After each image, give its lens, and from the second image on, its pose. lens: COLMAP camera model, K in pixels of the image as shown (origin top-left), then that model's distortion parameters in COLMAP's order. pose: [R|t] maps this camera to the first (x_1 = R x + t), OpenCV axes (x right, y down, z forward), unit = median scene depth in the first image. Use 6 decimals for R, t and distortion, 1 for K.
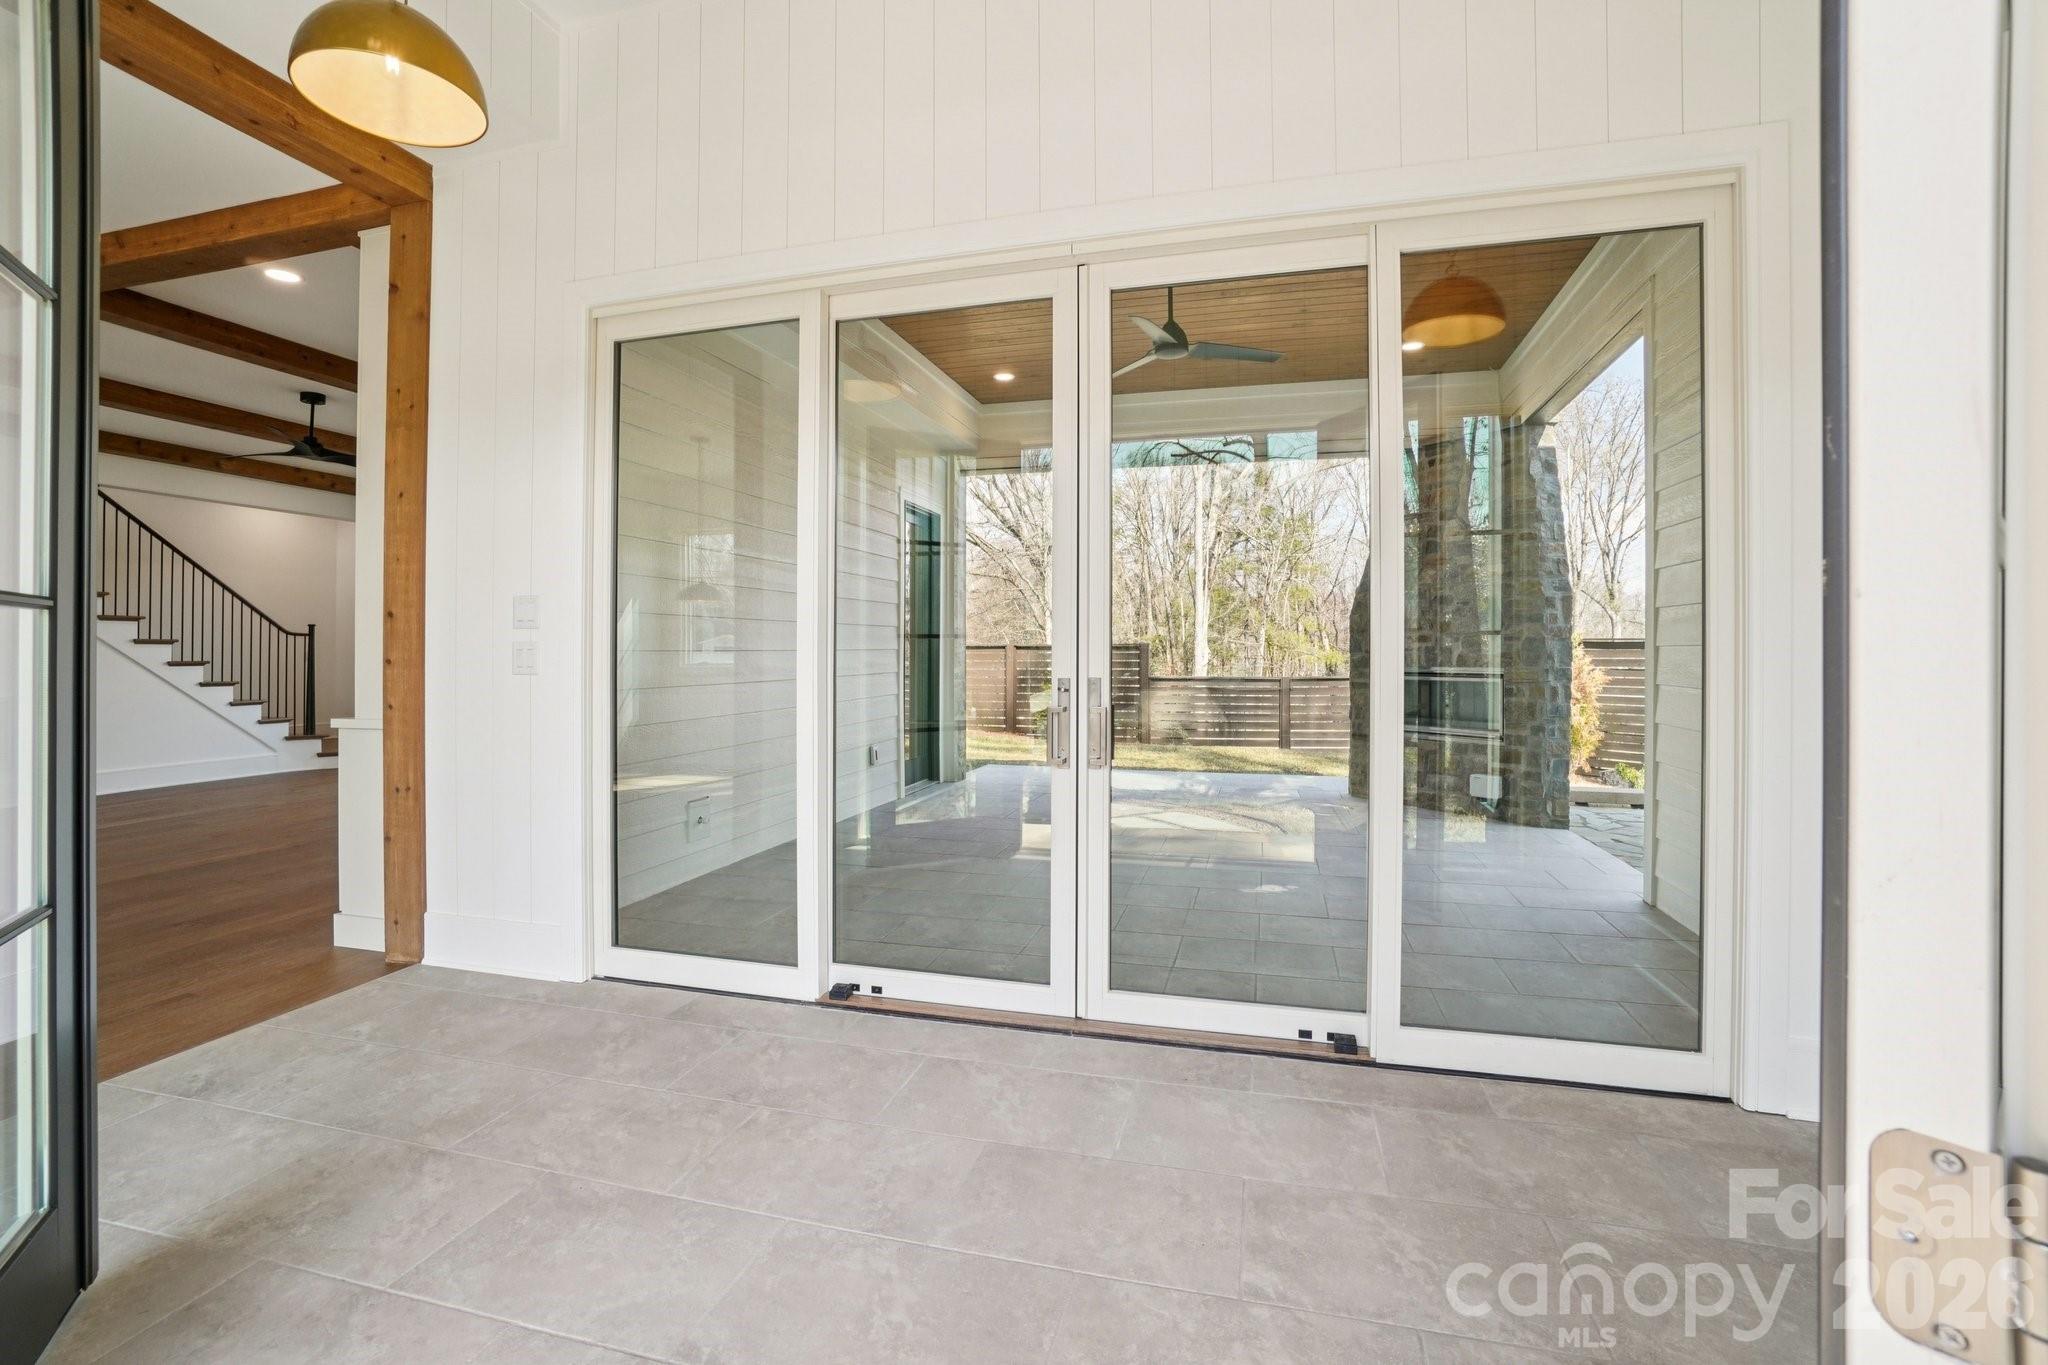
lens RADIAL K [[894.8, 0, 1017.6], [0, 894.8, 662.2], [0, 0, 1]] dist [-0.027932, 0.007612]
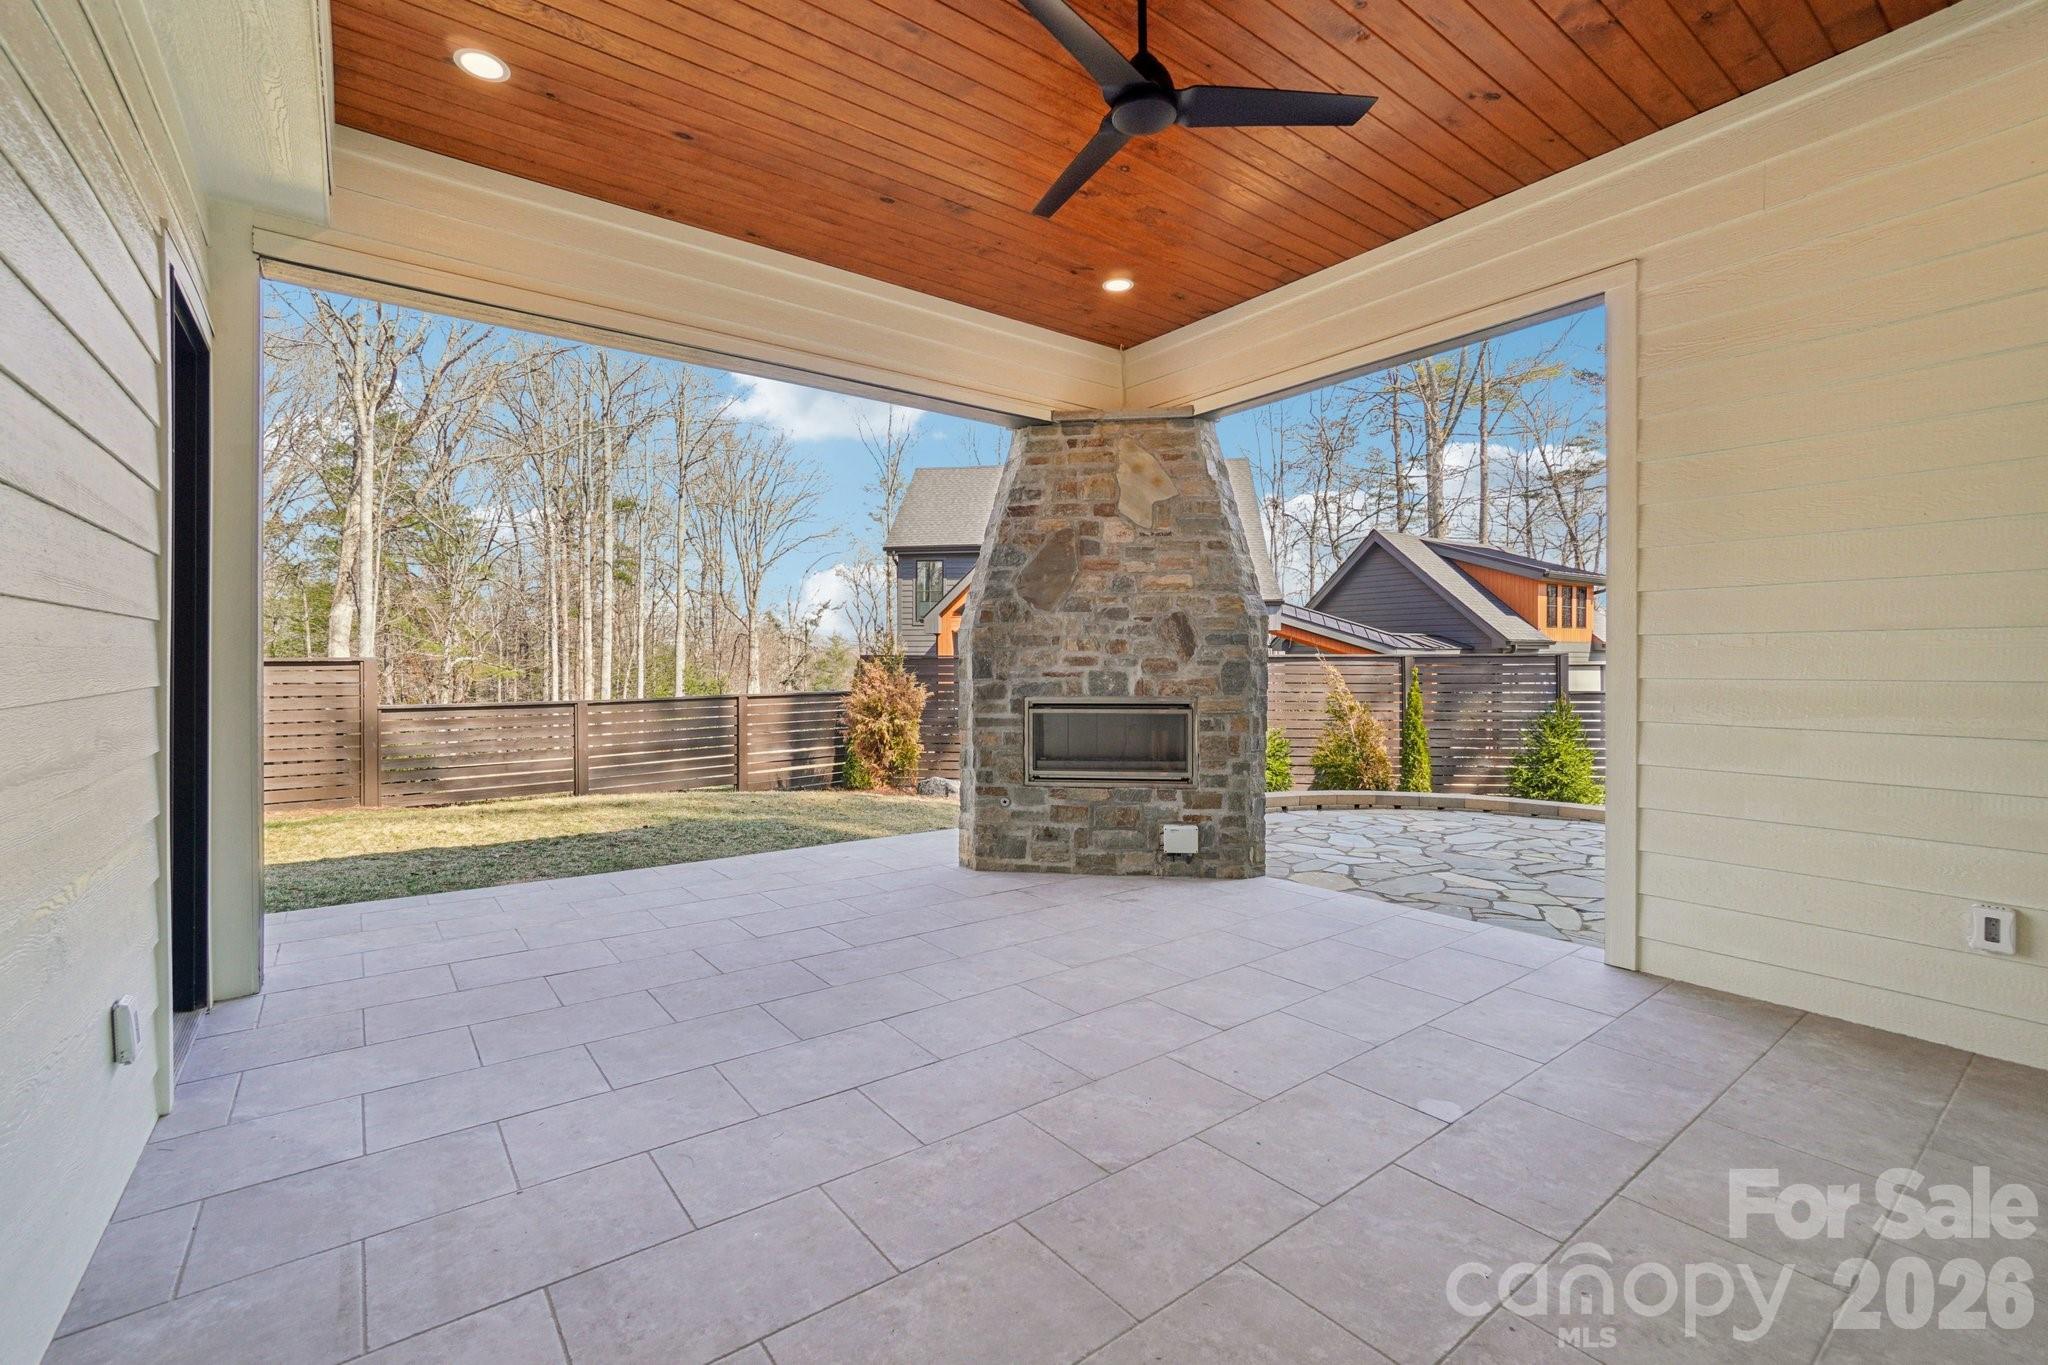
lens RADIAL K [[894.8, 0, 1026.1], [0, 894.8, 671.6], [0, 0, 1]] dist [-0.027932, 0.007612]
pose [[0.598458, -0.006196, 0.801131, -0.241466], [0.007521, 0.999969, 0.002115, -0.021500], [-0.801119, 0.004759, 0.598486, 0.635825]]
